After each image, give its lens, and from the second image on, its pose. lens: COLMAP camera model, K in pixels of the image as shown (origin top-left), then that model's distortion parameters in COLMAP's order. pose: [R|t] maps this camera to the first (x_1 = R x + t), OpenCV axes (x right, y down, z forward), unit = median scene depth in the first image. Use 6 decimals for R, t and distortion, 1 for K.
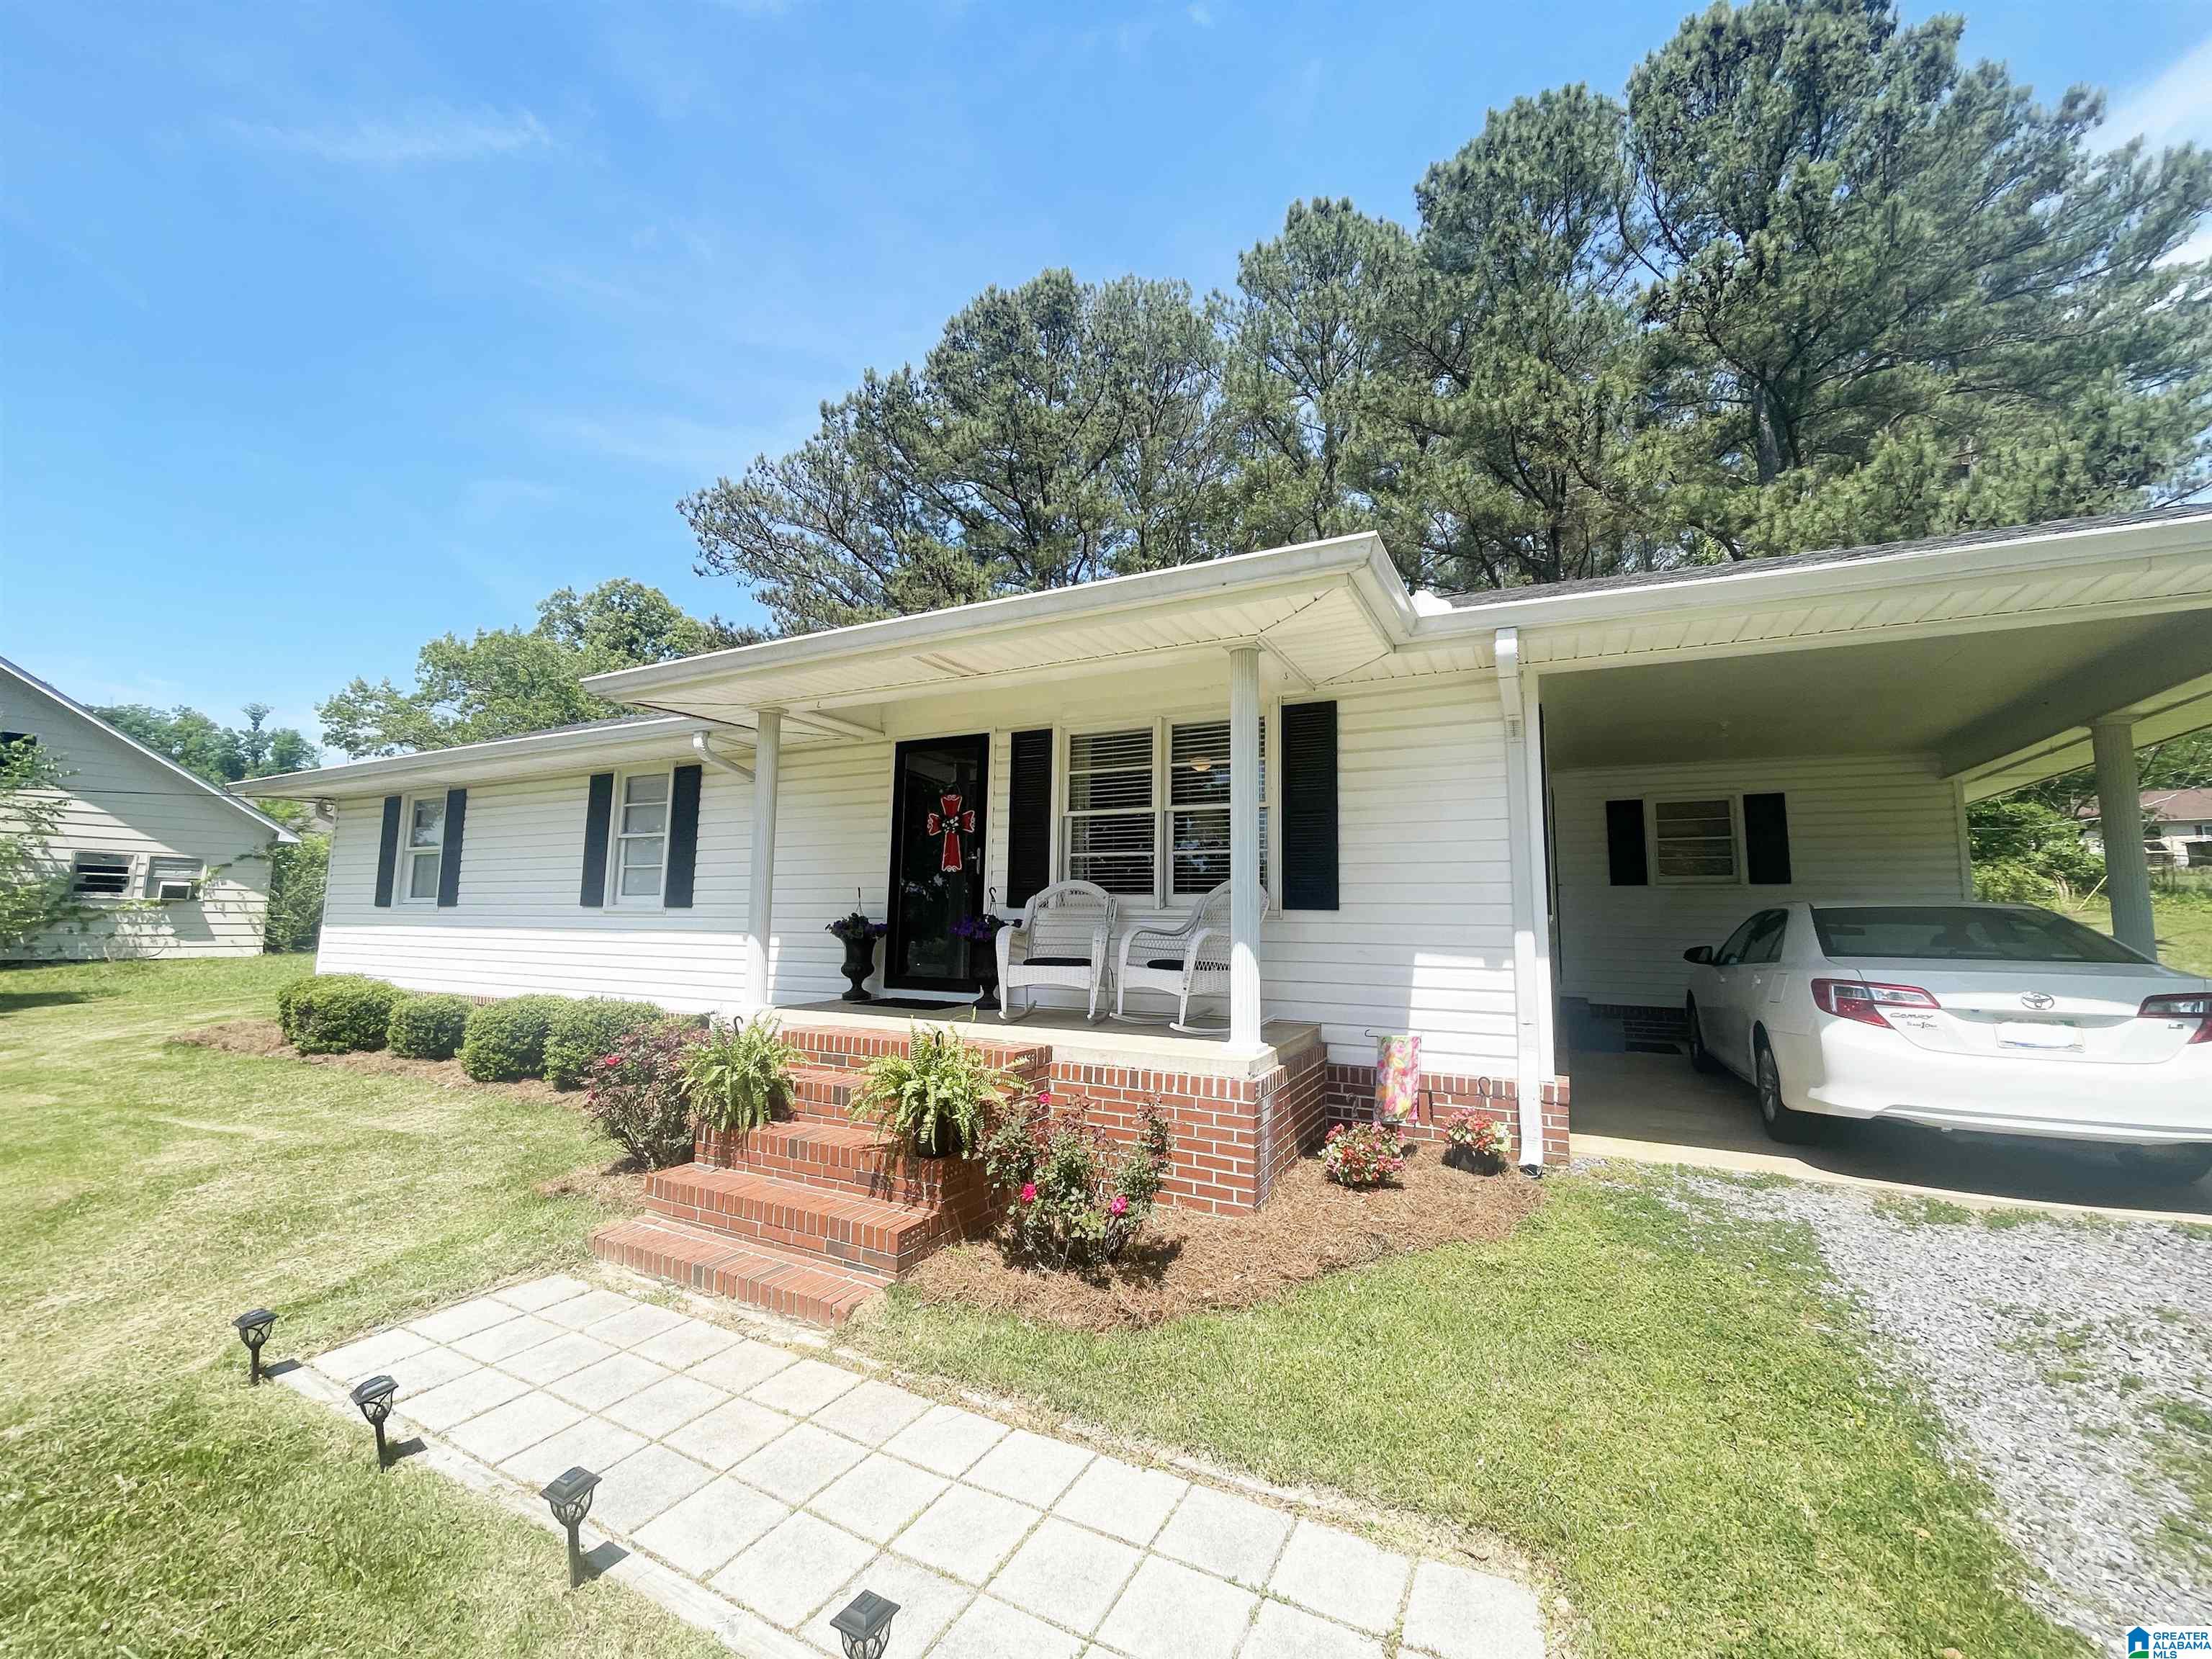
lens RADIAL K [[905.6, 0, 1093.7], [0, 905.6, 827.8], [0, 0, 1]] dist [-0.001091, 0.001043]
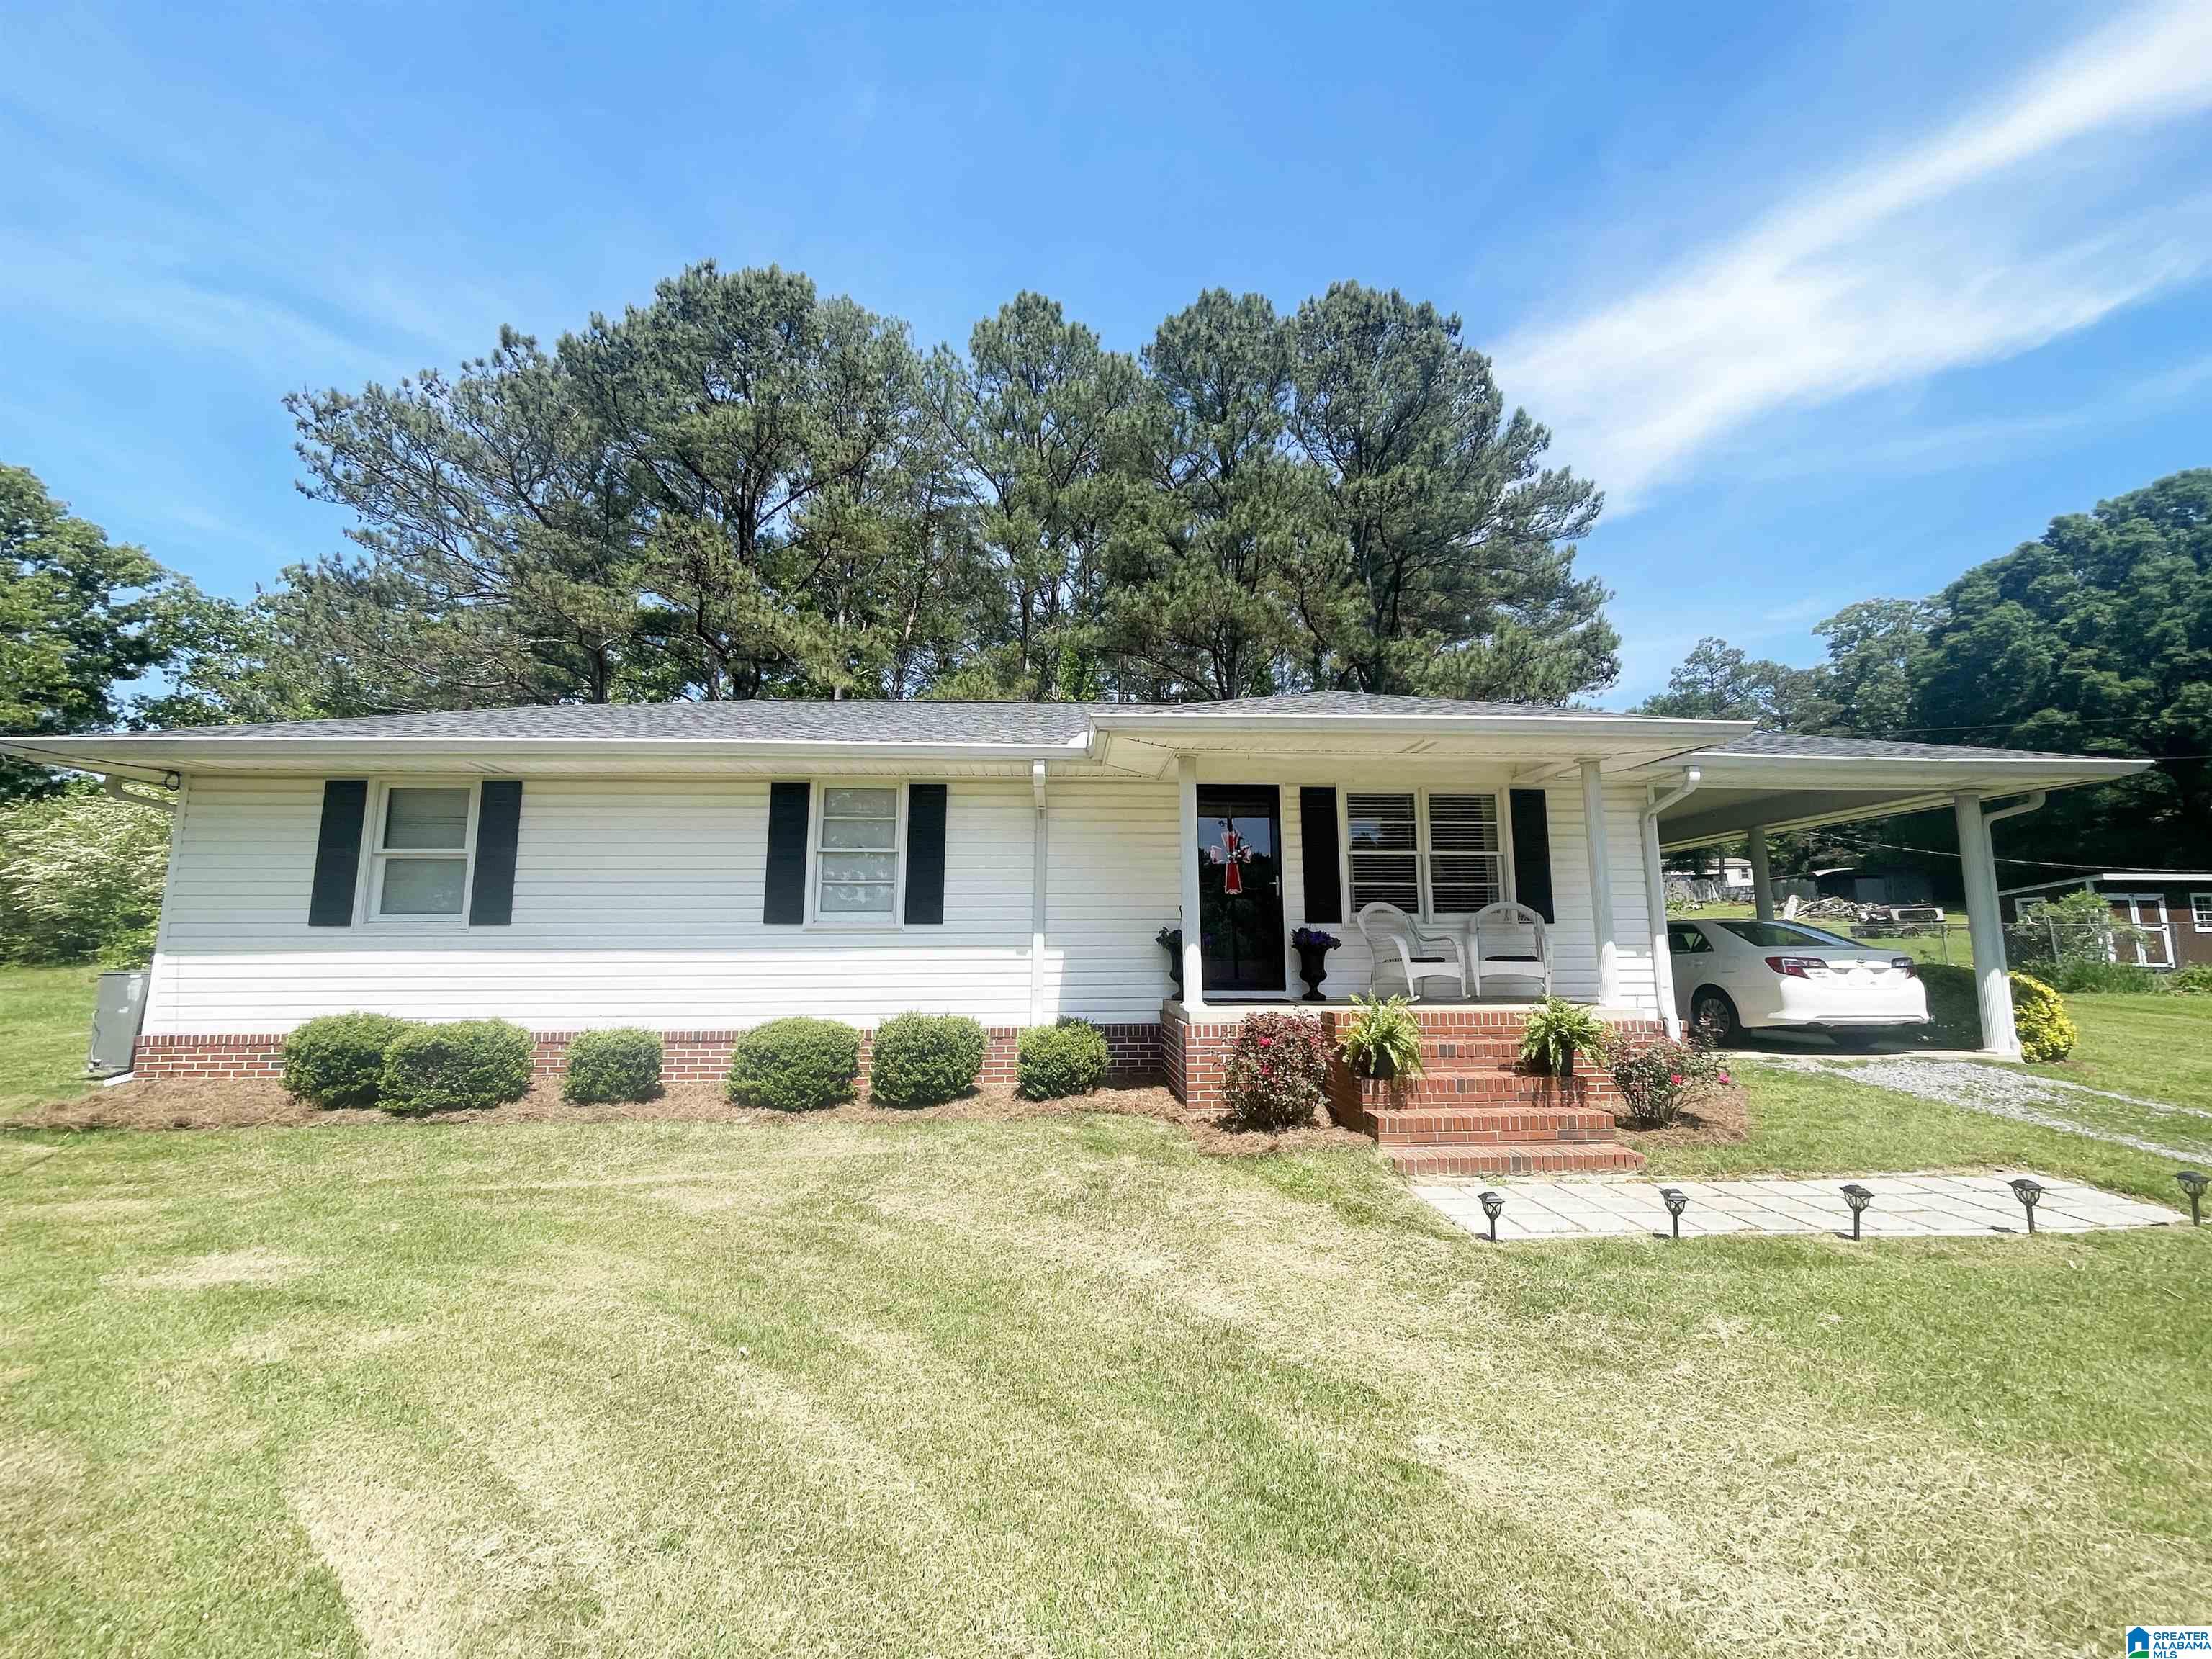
lens RADIAL K [[905.6, 0, 1051.1], [0, 905.6, 816.4], [0, 0, 1]] dist [-0.001091, 0.001043]
pose [[0.864478, 0.052990, 0.499869, -0.843460], [-0.040130, 0.998529, -0.036451, -0.001275], [-0.501066, 0.011451, 0.865333, 0.044124]]
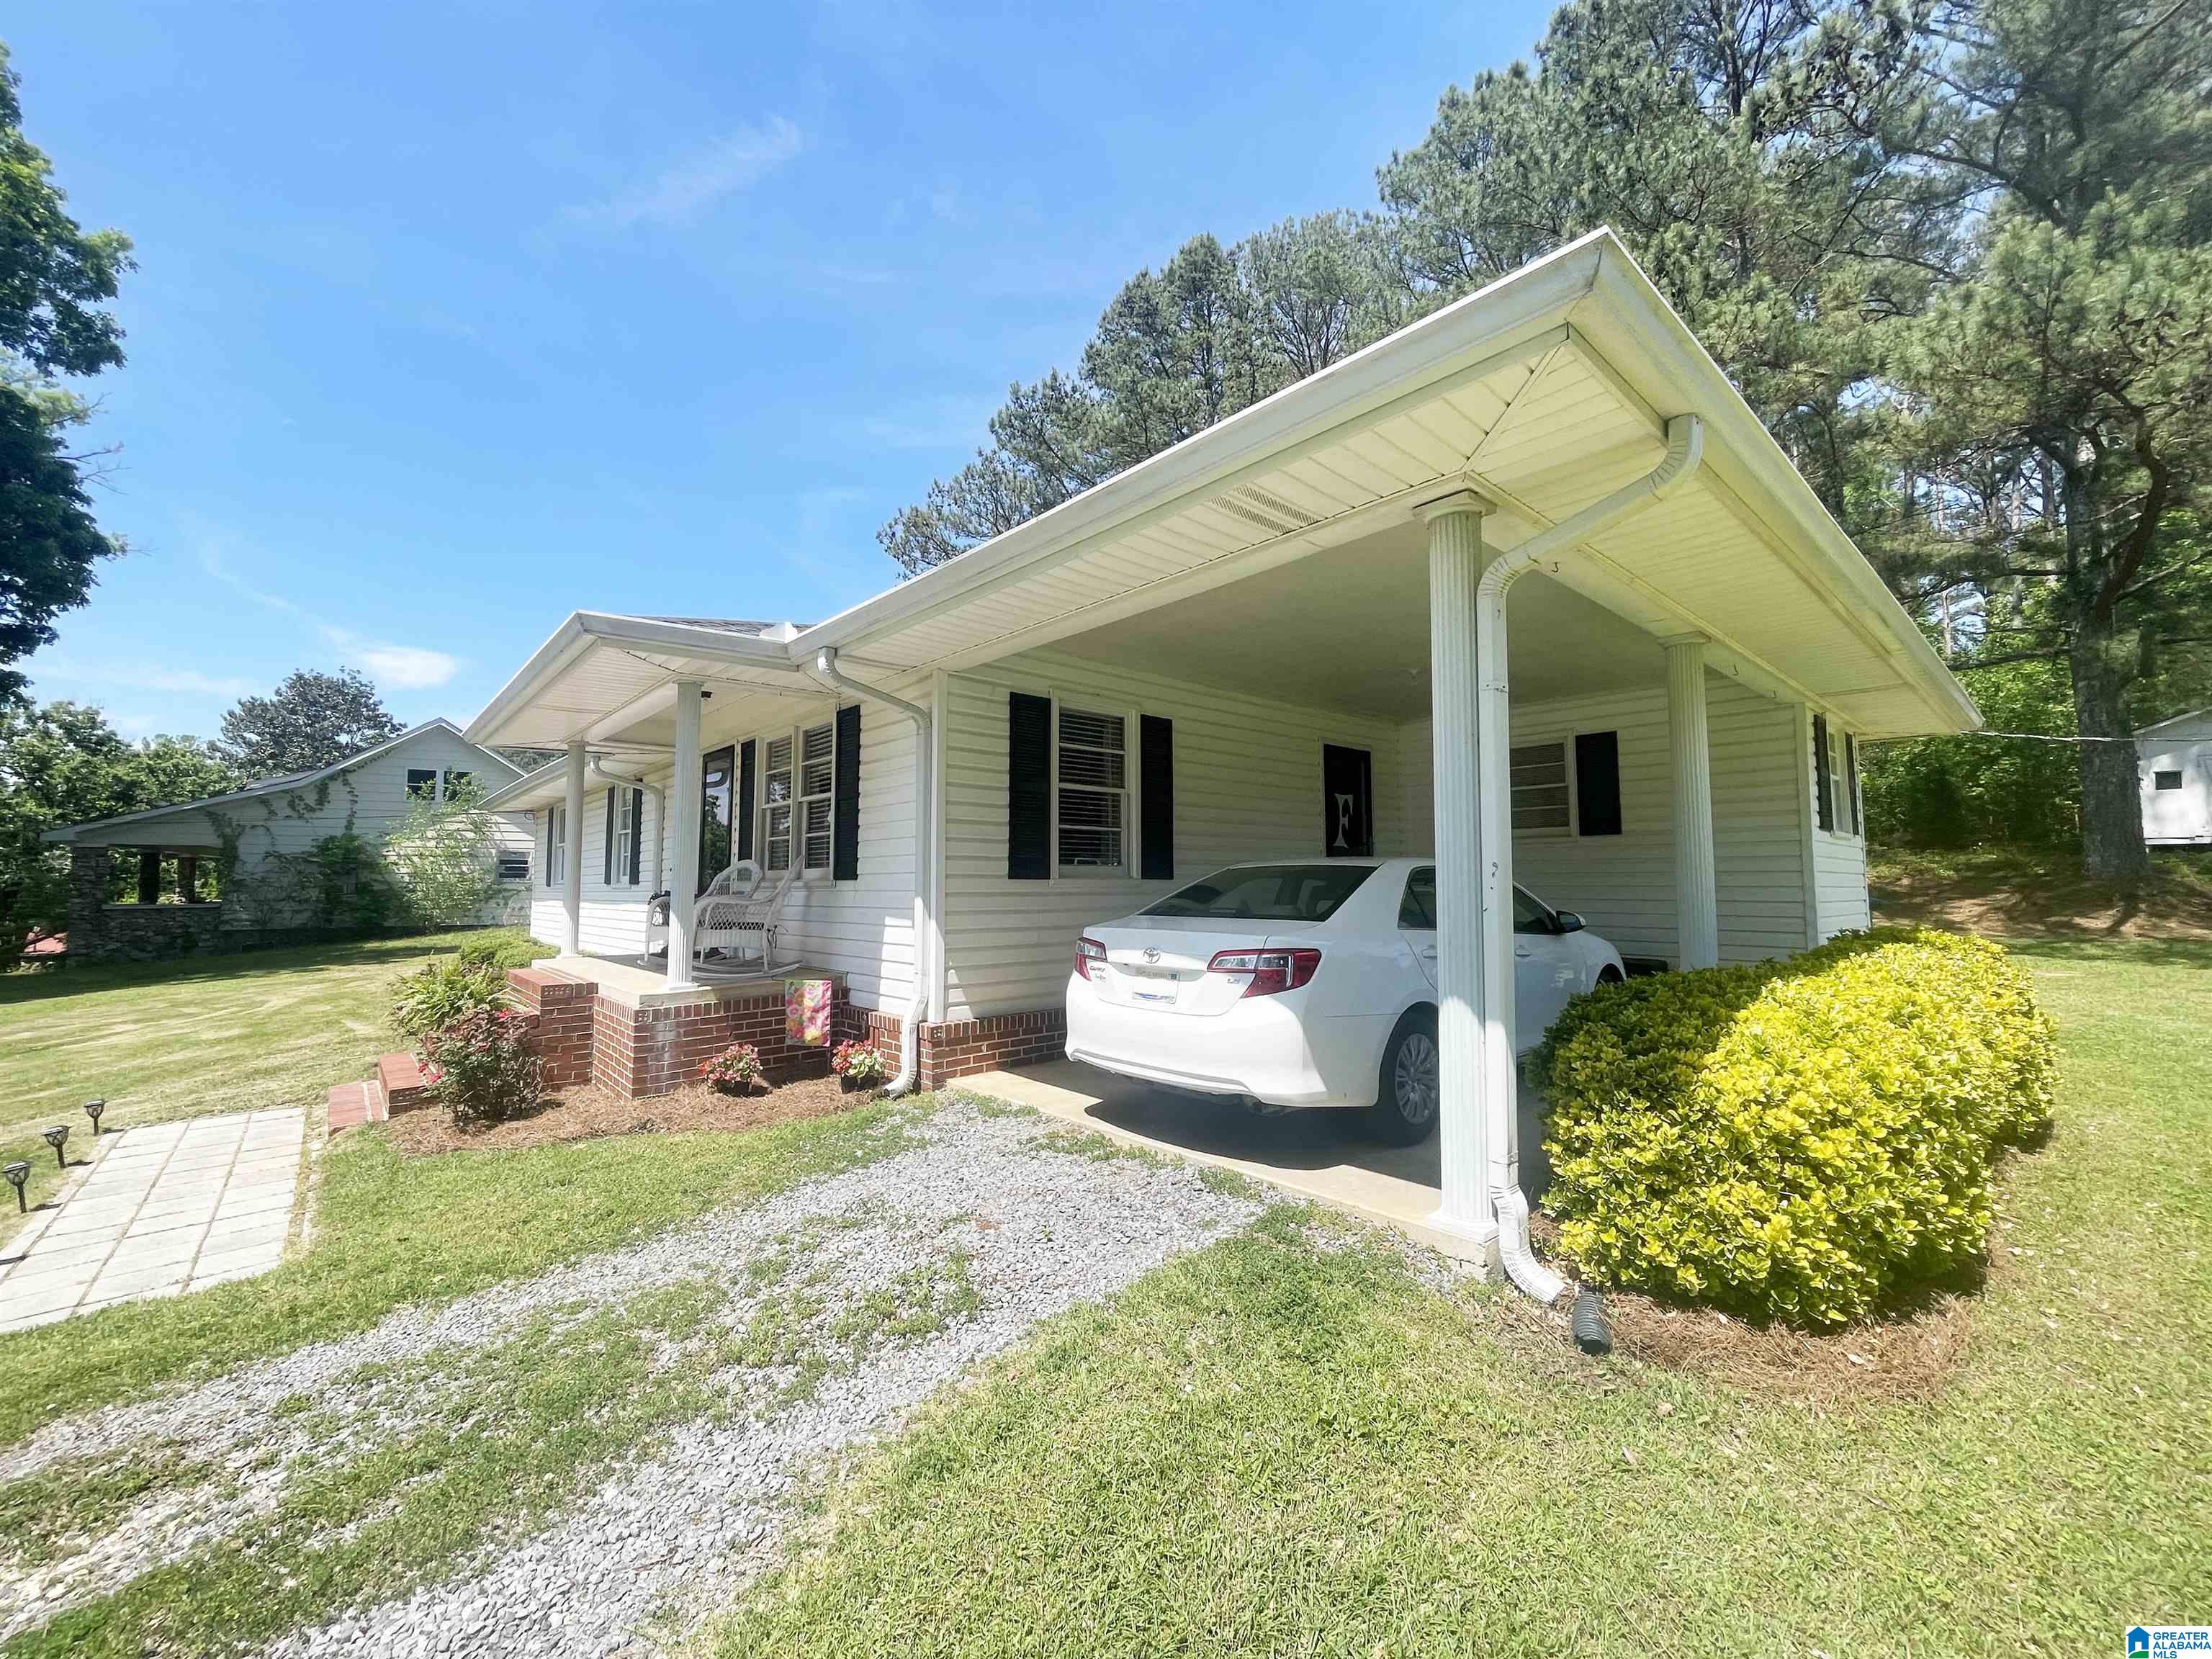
lens RADIAL K [[905.6, 0, 1099.7], [0, 905.6, 818.1], [0, 0, 1]] dist [-0.001091, 0.001043]
pose [[0.933962, -0.044935, -0.354537, 0.654894], [0.055142, 0.998303, 0.018734, 0.003003], [0.353093, -0.037047, 0.934854, -0.003770]]
